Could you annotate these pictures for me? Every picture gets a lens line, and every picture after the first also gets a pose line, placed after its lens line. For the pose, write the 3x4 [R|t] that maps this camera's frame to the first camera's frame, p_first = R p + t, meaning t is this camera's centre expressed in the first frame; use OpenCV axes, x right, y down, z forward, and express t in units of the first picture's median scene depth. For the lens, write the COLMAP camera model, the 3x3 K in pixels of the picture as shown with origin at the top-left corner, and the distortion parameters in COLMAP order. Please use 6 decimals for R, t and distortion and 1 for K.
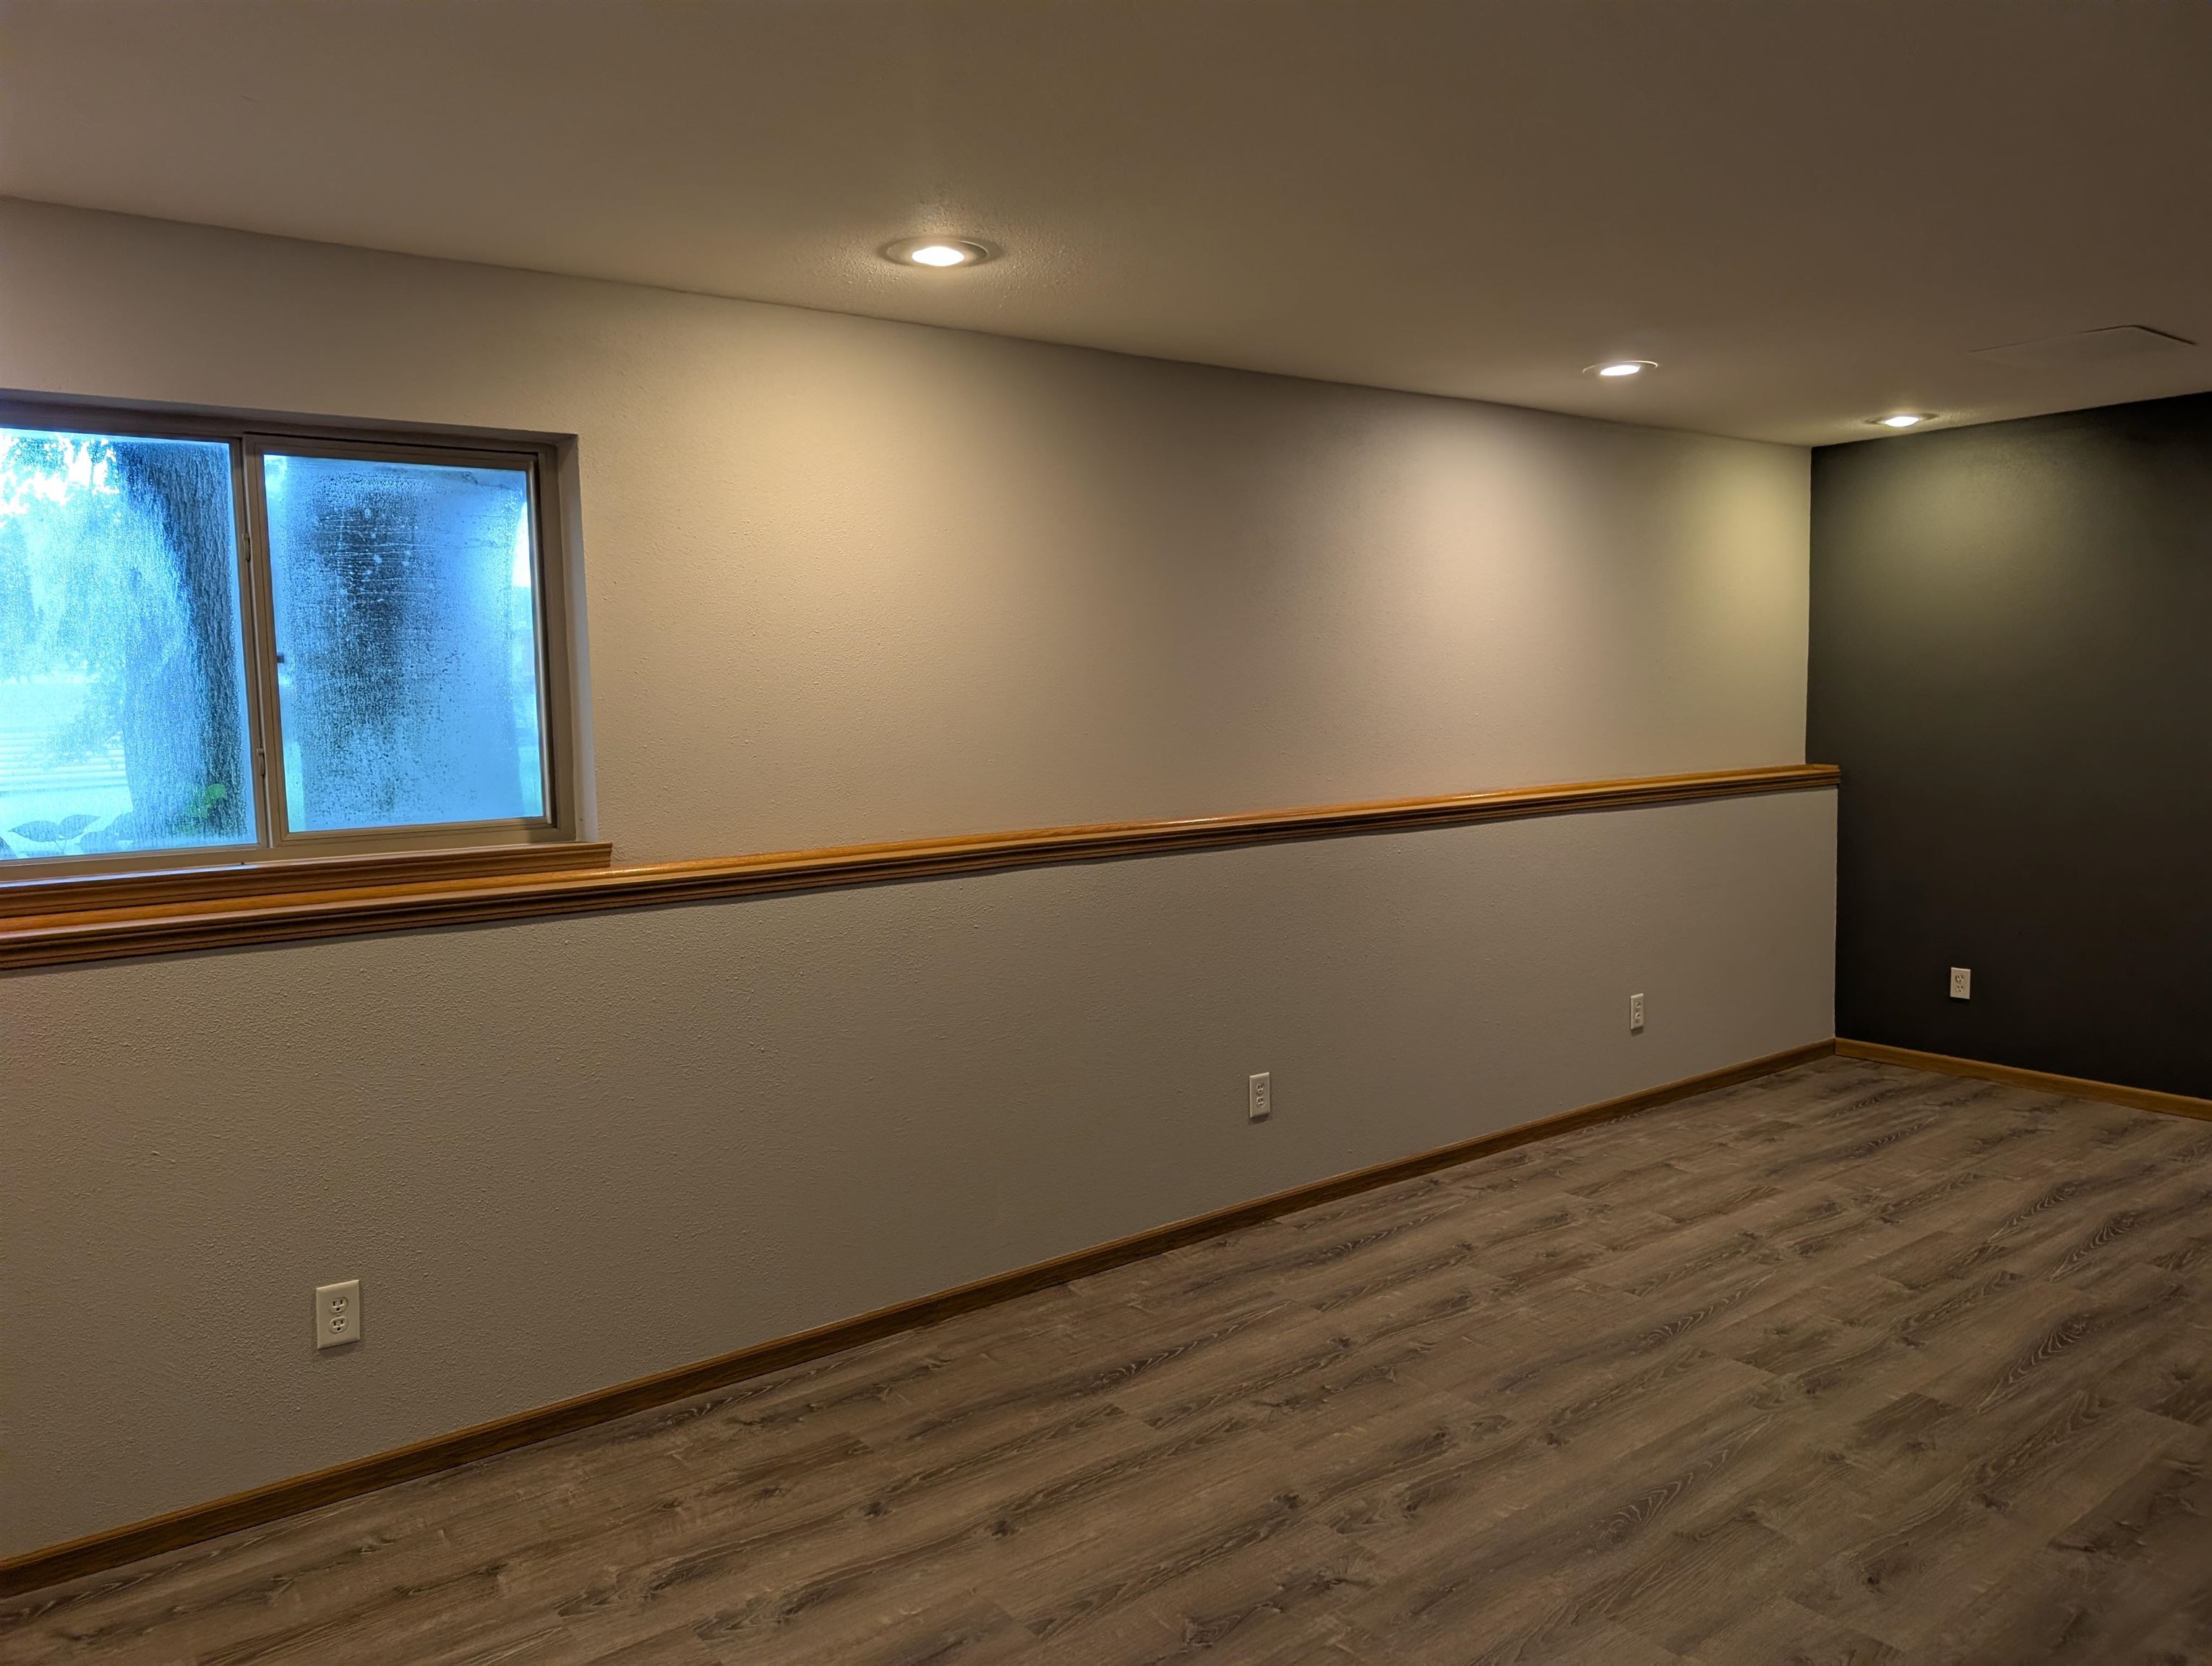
lens RADIAL K [[1587.1, 0, 1171.1], [0, 1587.1, 803.5], [0, 0, 1]] dist [0.013783, -0.003940]
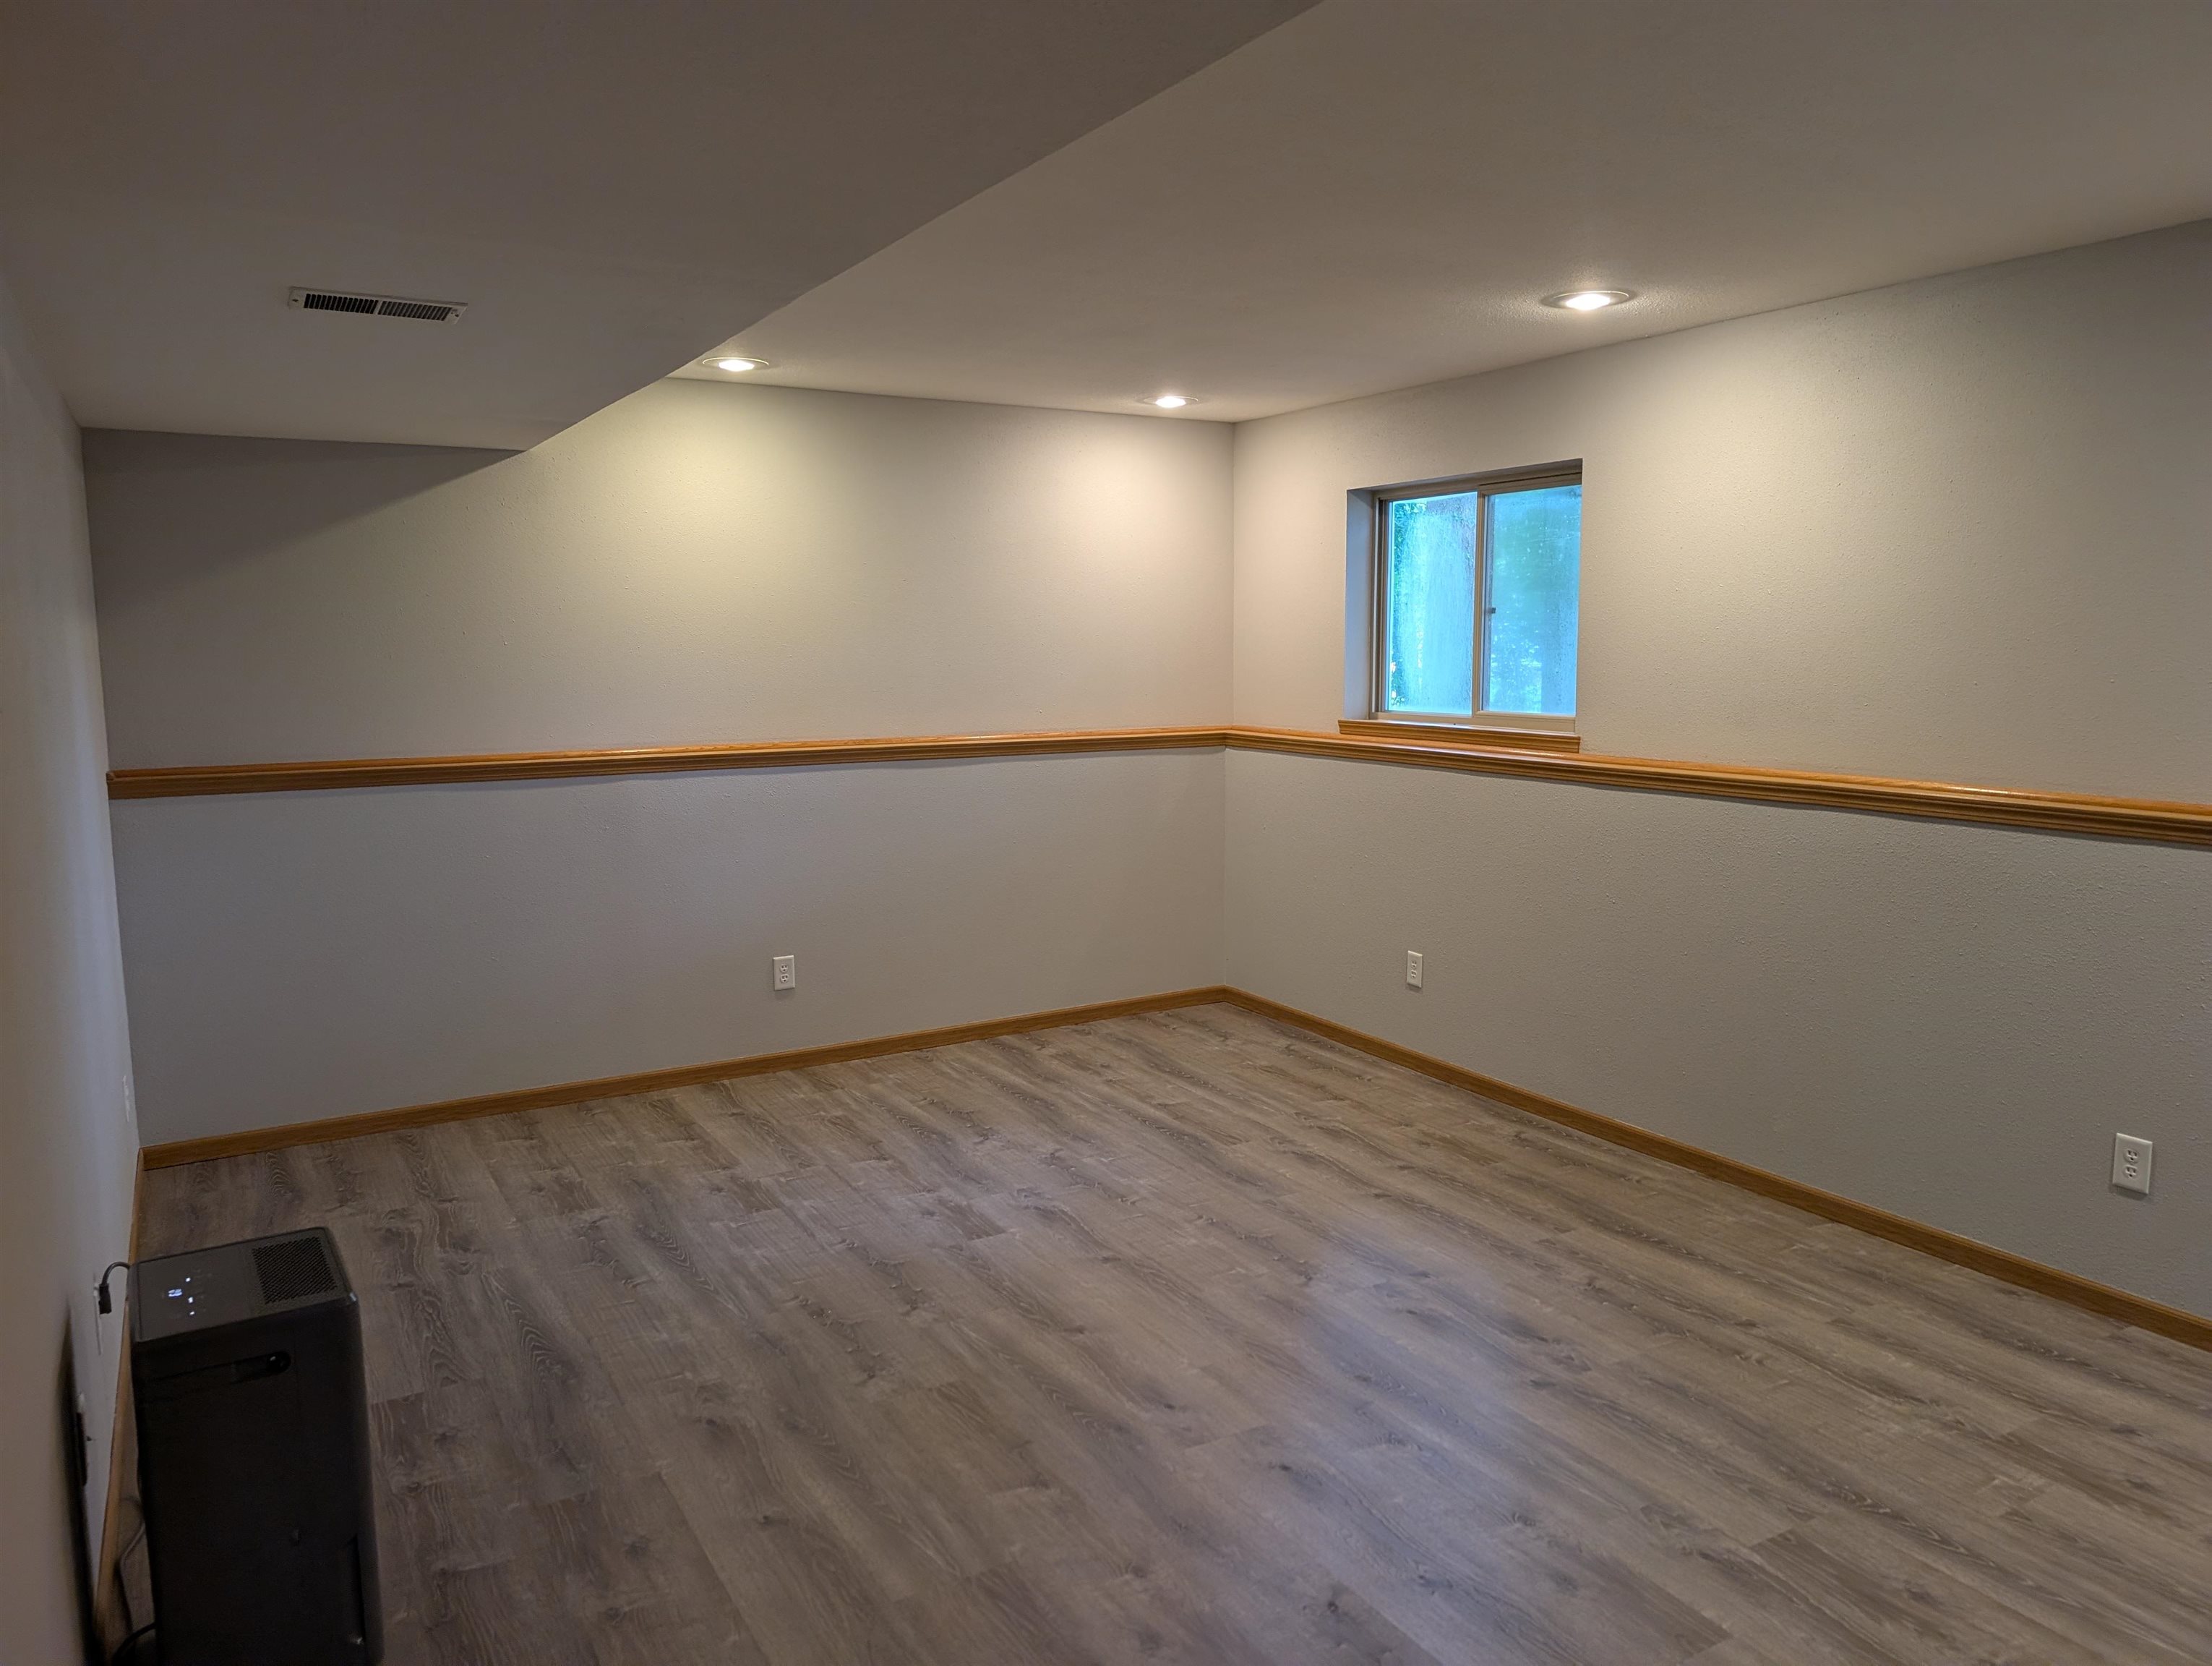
lens RADIAL K [[1587.1, 0, 1109.2], [0, 1587.1, 833.3], [0, 0, 1]] dist [0.013783, -0.003940]
pose [[-0.139894, 0.145146, -0.979470, 1.181195], [-0.069934, 0.985279, 0.155996, -0.088870], [0.987694, 0.090321, -0.127684, 0.785434]]
